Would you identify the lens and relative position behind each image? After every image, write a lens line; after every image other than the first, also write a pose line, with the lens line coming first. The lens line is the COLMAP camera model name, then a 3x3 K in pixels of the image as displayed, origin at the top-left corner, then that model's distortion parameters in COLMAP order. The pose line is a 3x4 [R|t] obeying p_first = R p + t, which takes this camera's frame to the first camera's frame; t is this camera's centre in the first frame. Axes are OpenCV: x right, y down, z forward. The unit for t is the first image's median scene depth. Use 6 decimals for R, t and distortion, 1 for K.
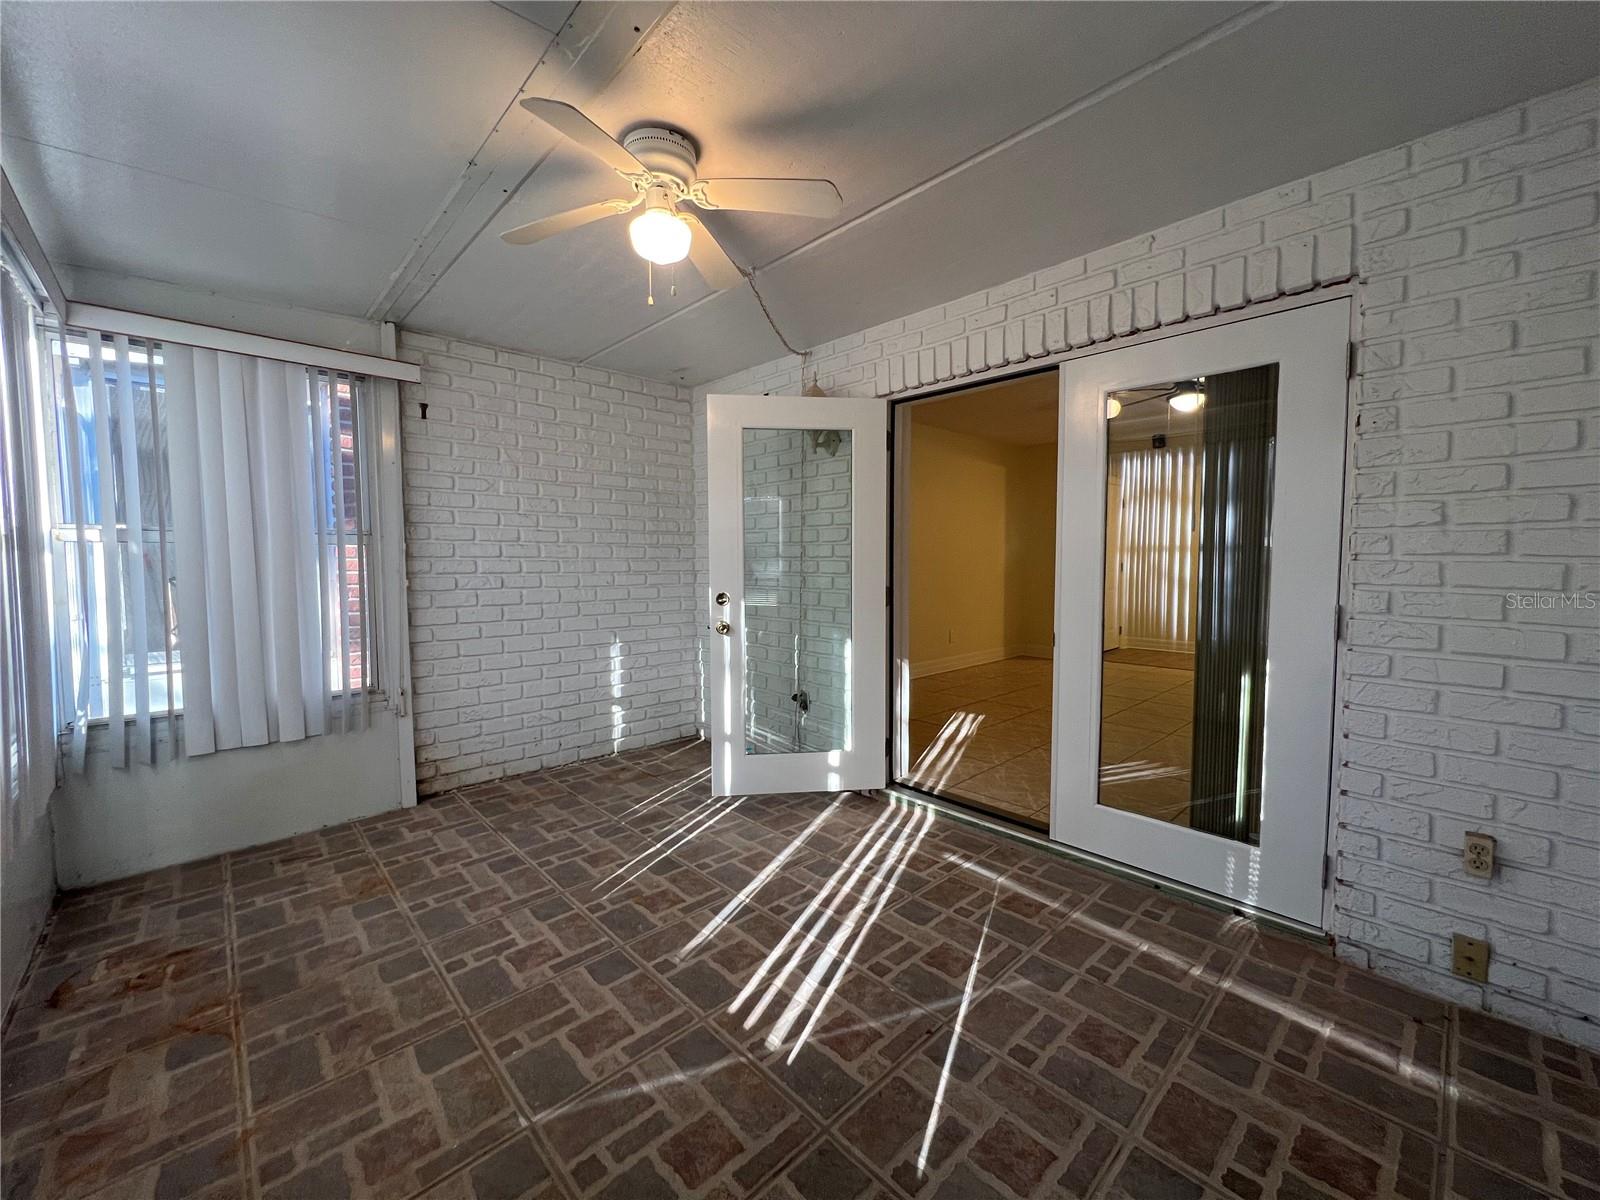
lens RADIAL K [[639.3, 0, 800.0], [0, 639.3, 600.0], [0, 0, 1]] dist [-0.000871, 0.000357]
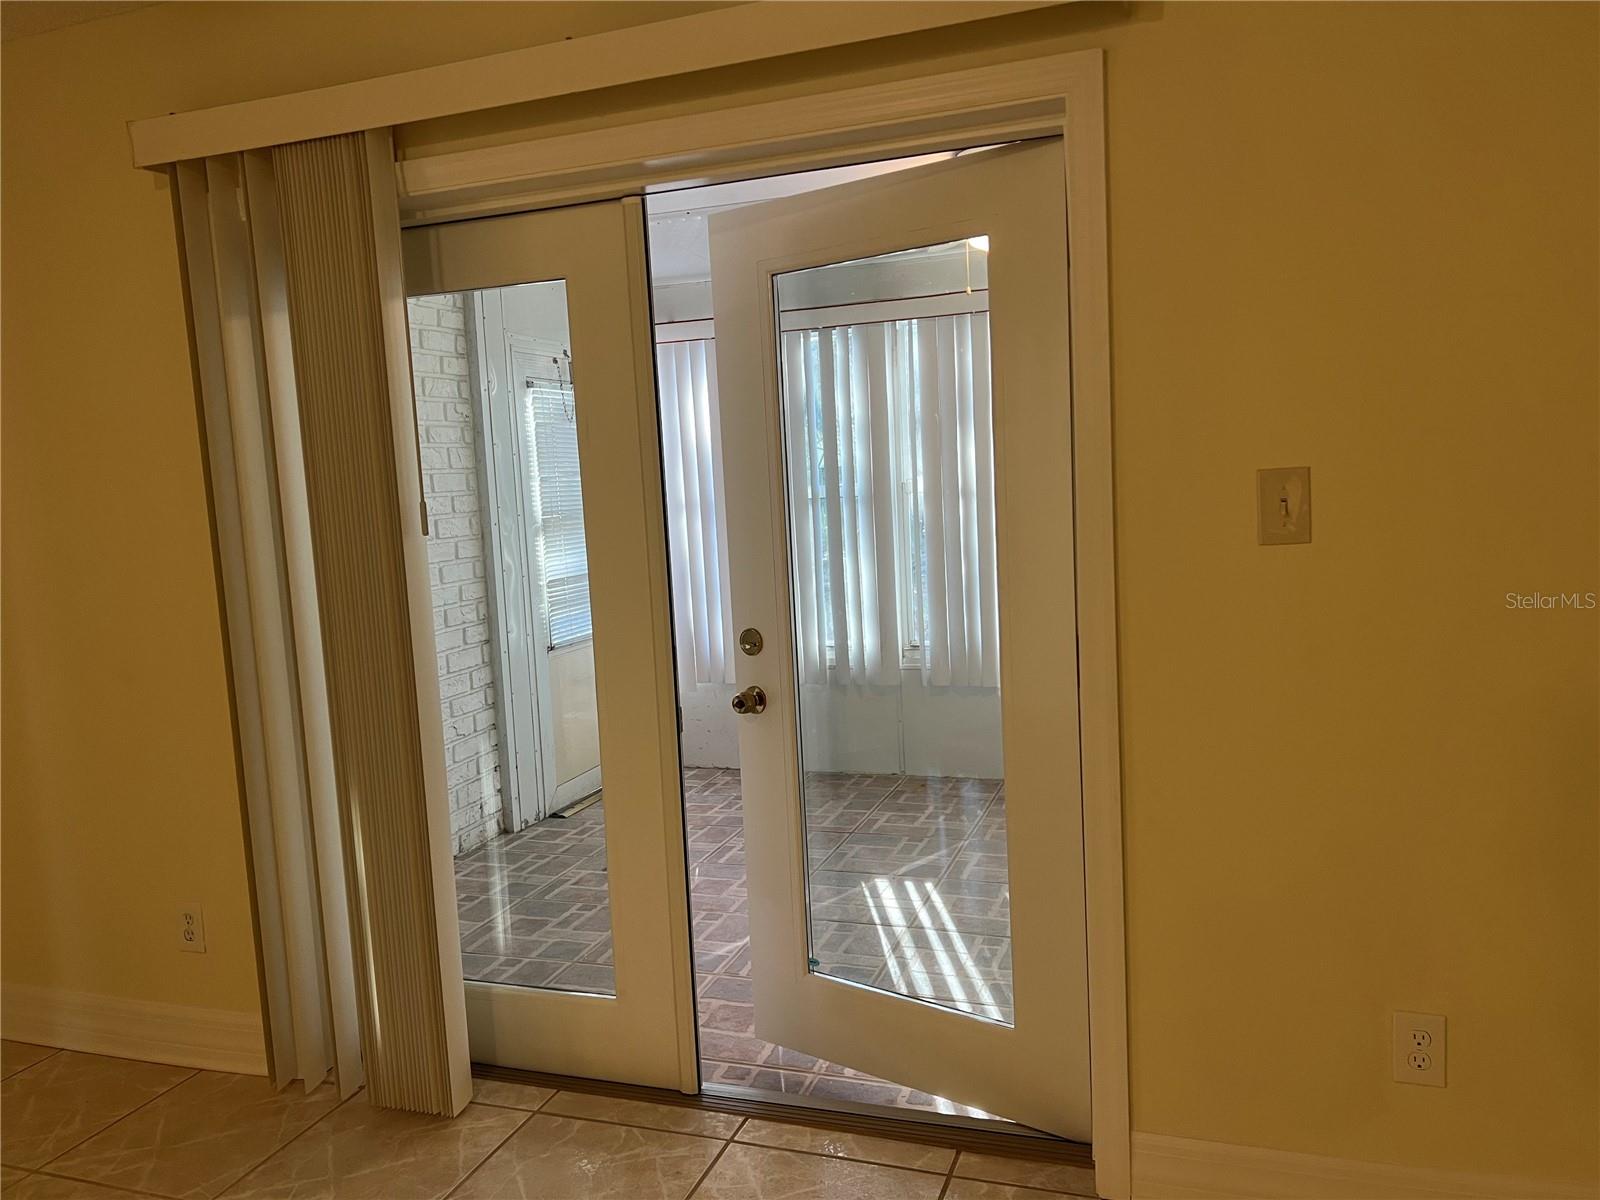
lens RADIAL K [[1191.2, 0, 817.5], [0, 1191.2, 596.4], [0, 0, 1]] dist [0.030345, -0.001967]
pose [[-0.878162, 0.092776, -0.469280, 0.788303], [0.016837, 0.986399, 0.163501, -0.210556], [0.478066, 0.135679, -0.867781, 1.986341]]
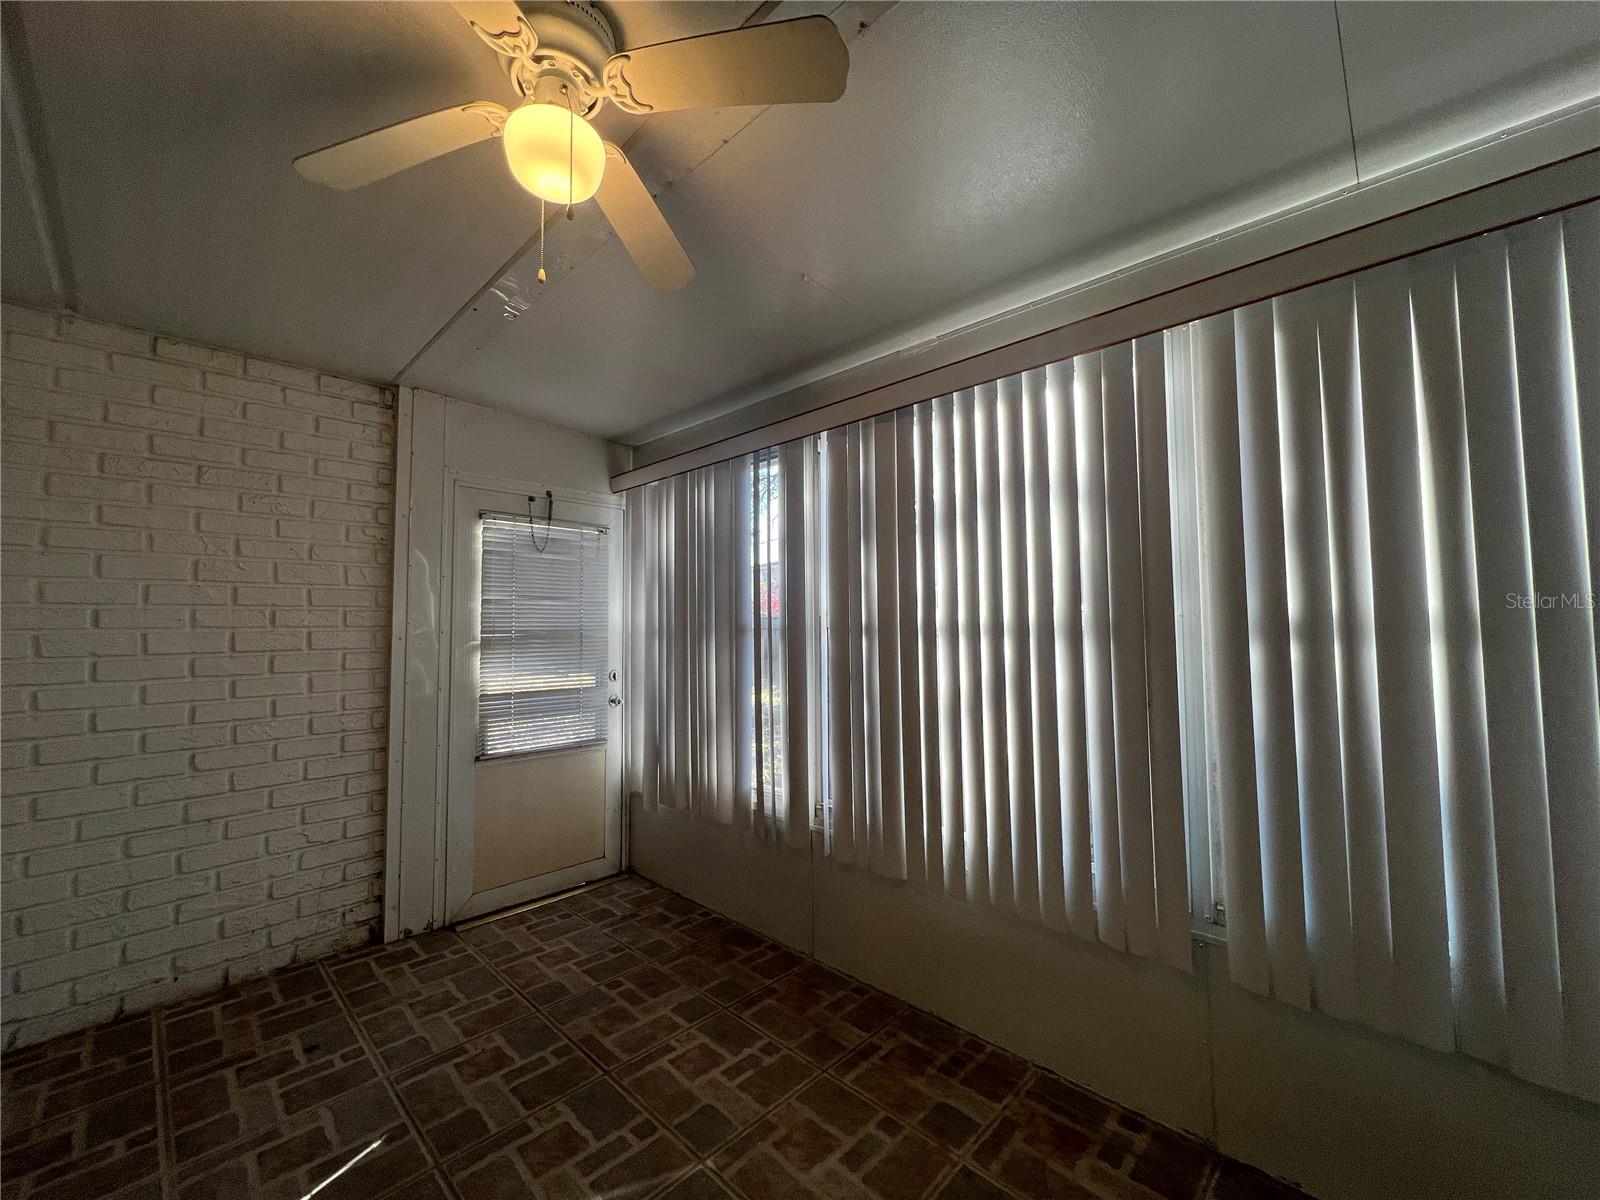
lens RADIAL K [[646.2, 0, 788.7], [0, 646.2, 595.3], [0, 0, 1]] dist [0.001237, 0.000777]
pose [[-0.999325, 0.011465, -0.034912, -0.303859], [0.010940, 0.999825, 0.015206, -0.104052], [0.035080, 0.014814, -0.999275, 1.187038]]
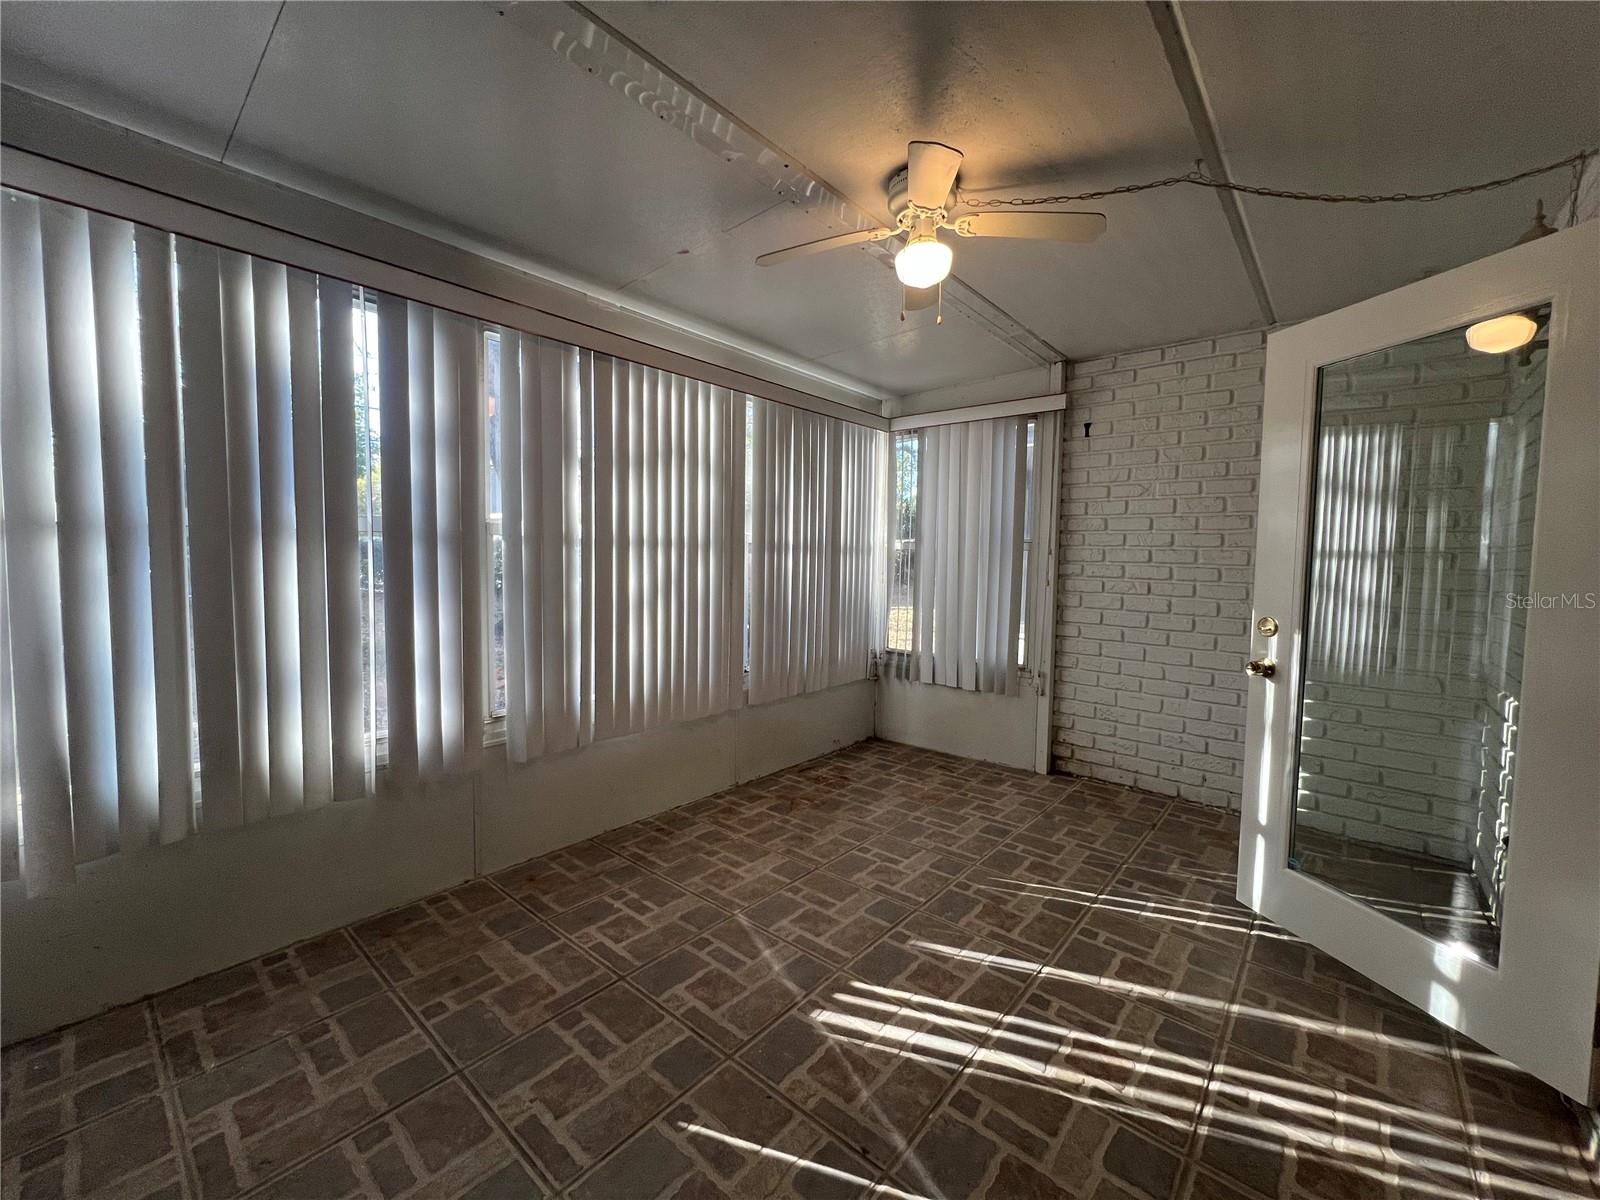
lens RADIAL K [[645.4, 0, 800.0], [0, 645.4, 600.0], [0, 0, 1]] dist [-0.000450, 0.000173]
pose [[0.105511, 0.071152, -0.991869, 0.632156], [-0.082867, 0.994597, 0.062532, -0.038999], [0.990959, 0.075595, 0.110837, 0.516224]]
